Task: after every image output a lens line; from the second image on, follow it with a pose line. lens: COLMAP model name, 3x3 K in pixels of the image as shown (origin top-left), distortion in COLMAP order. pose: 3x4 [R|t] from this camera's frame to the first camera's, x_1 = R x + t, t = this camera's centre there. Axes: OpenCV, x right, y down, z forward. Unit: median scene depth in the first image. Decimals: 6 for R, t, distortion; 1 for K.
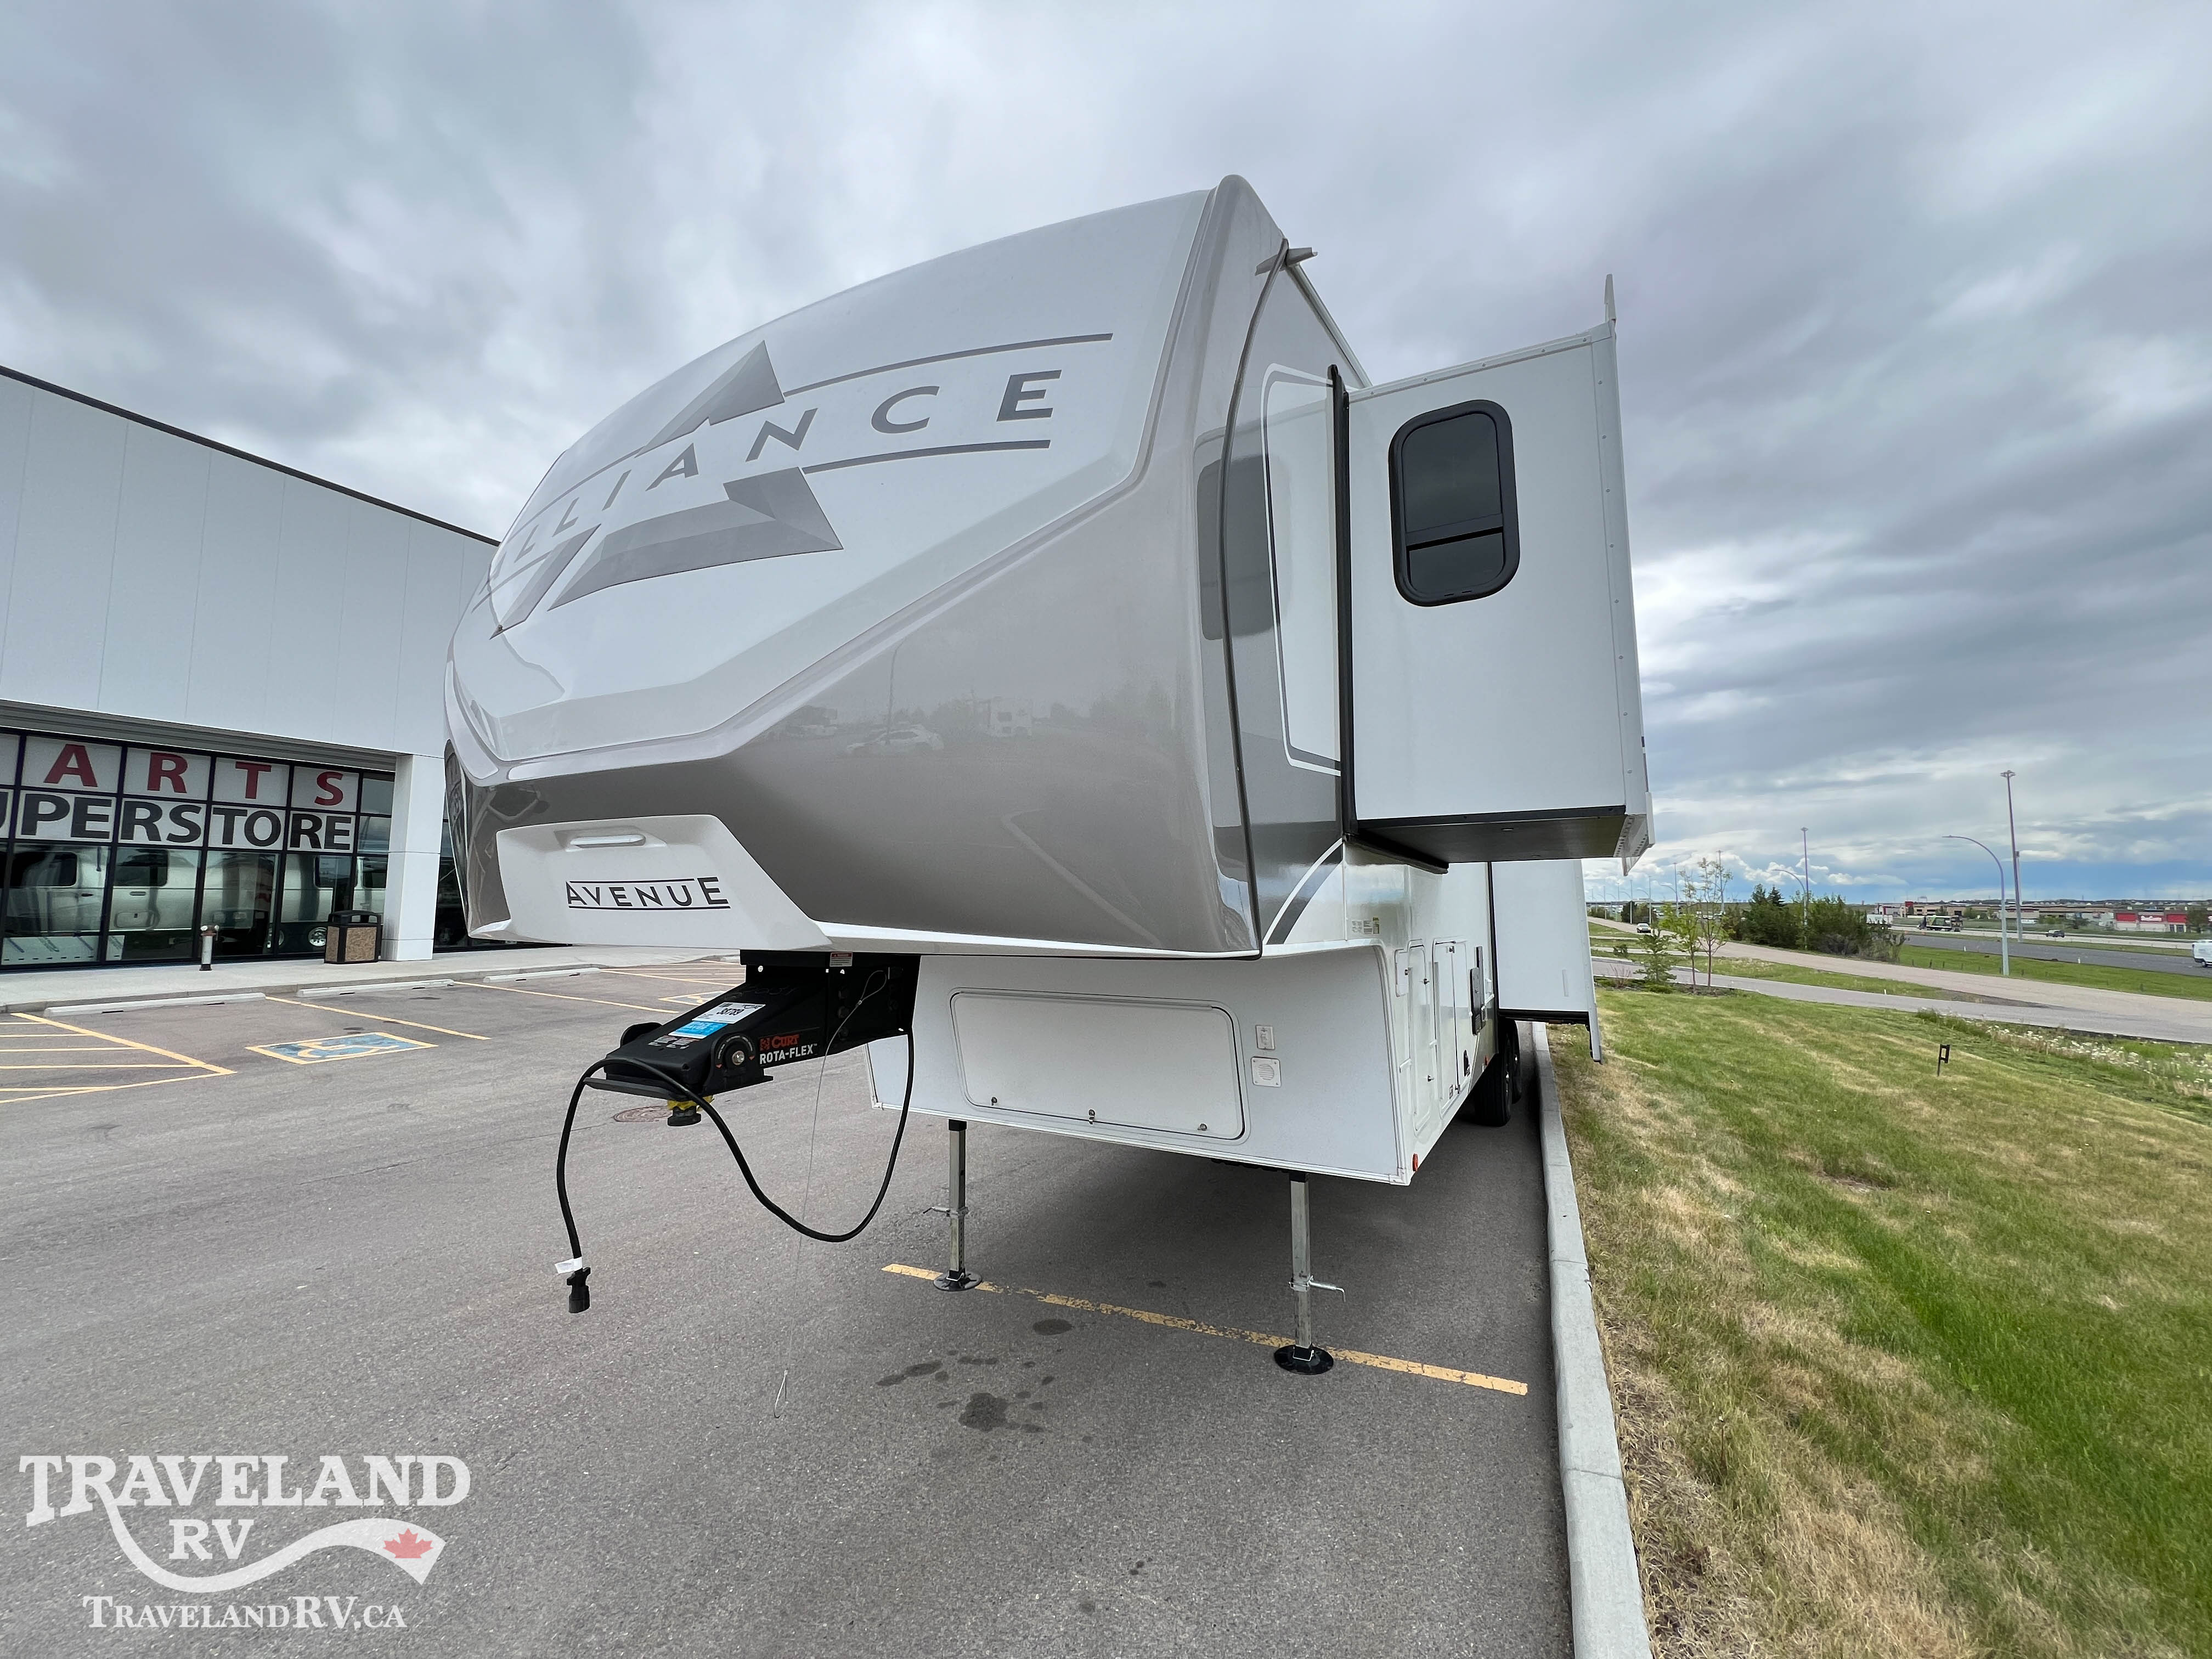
lens RADIAL K [[878.9, 0, 1101.9], [0, 878.9, 826.6], [0, 0, 1]] dist [-0.000436, 0.000144]
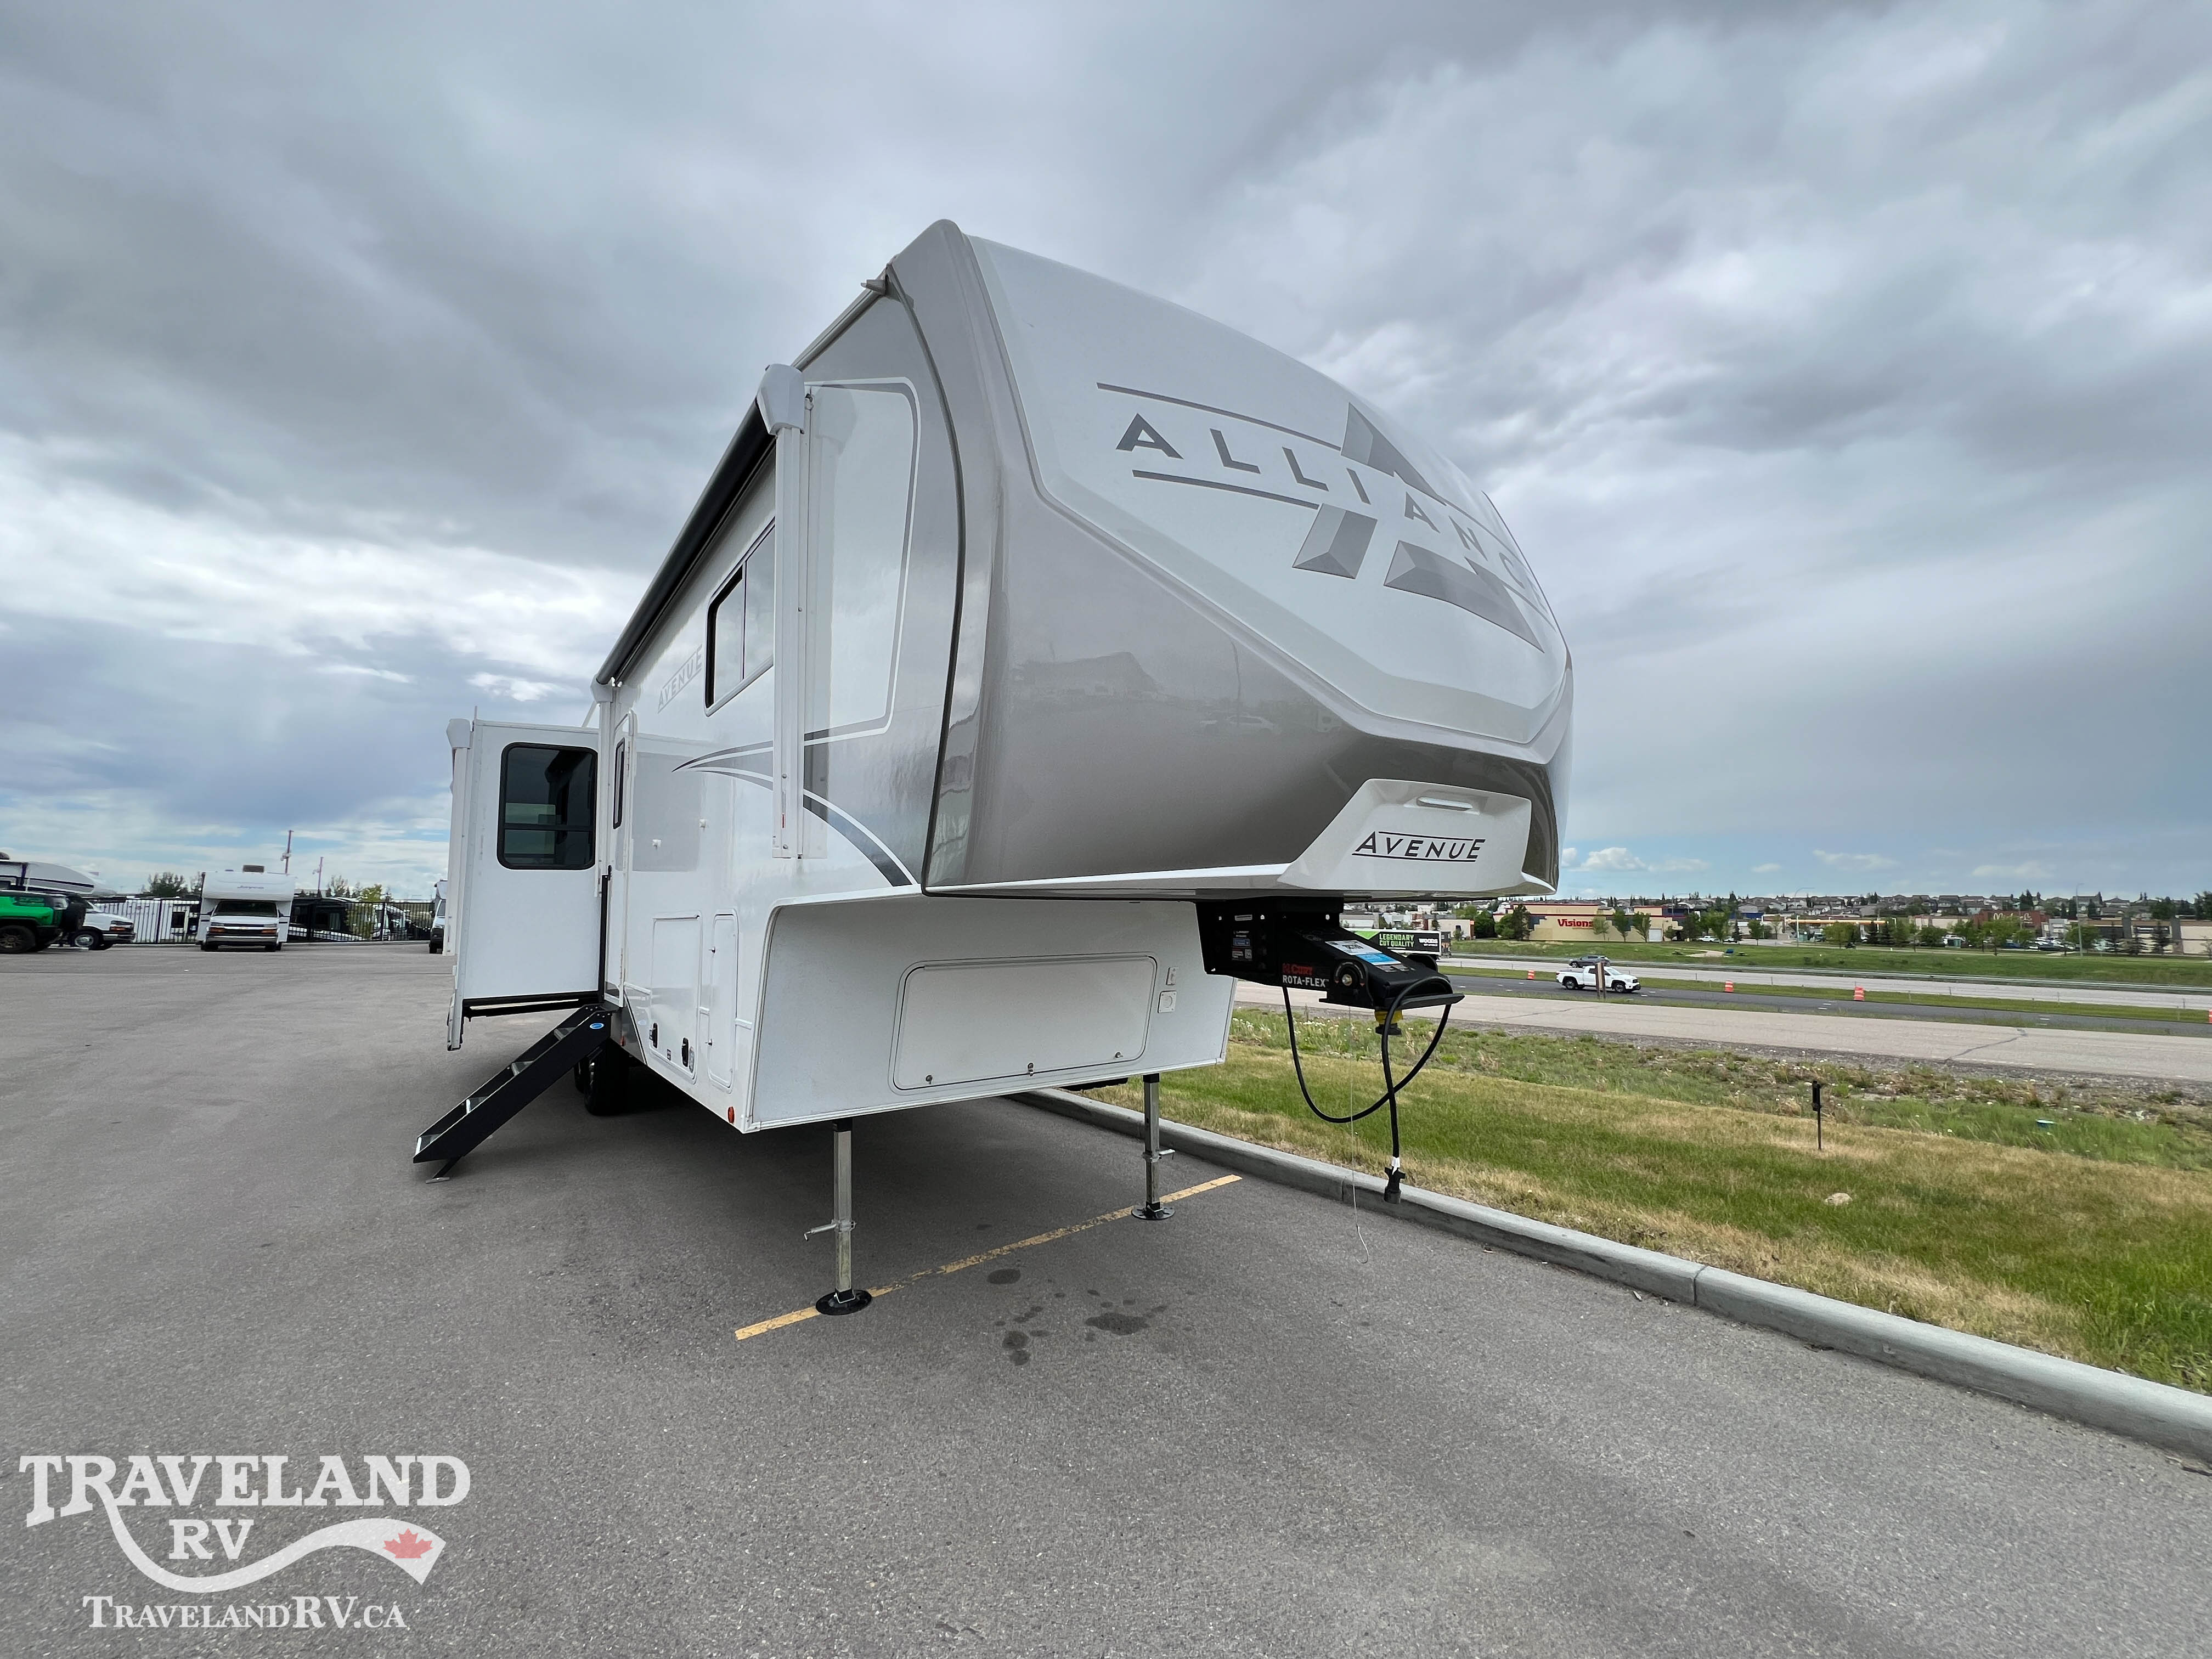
lens RADIAL K [[878.9, 0, 1101.9], [0, 878.9, 826.6], [0, 0, 1]] dist [-0.000436, 0.000144]
pose [[0.430693, 0.080593, 0.898893, -1.069666], [-0.079962, 0.995495, -0.050941, 0.085674], [-0.898949, -0.049938, 0.435197, 0.503316]]
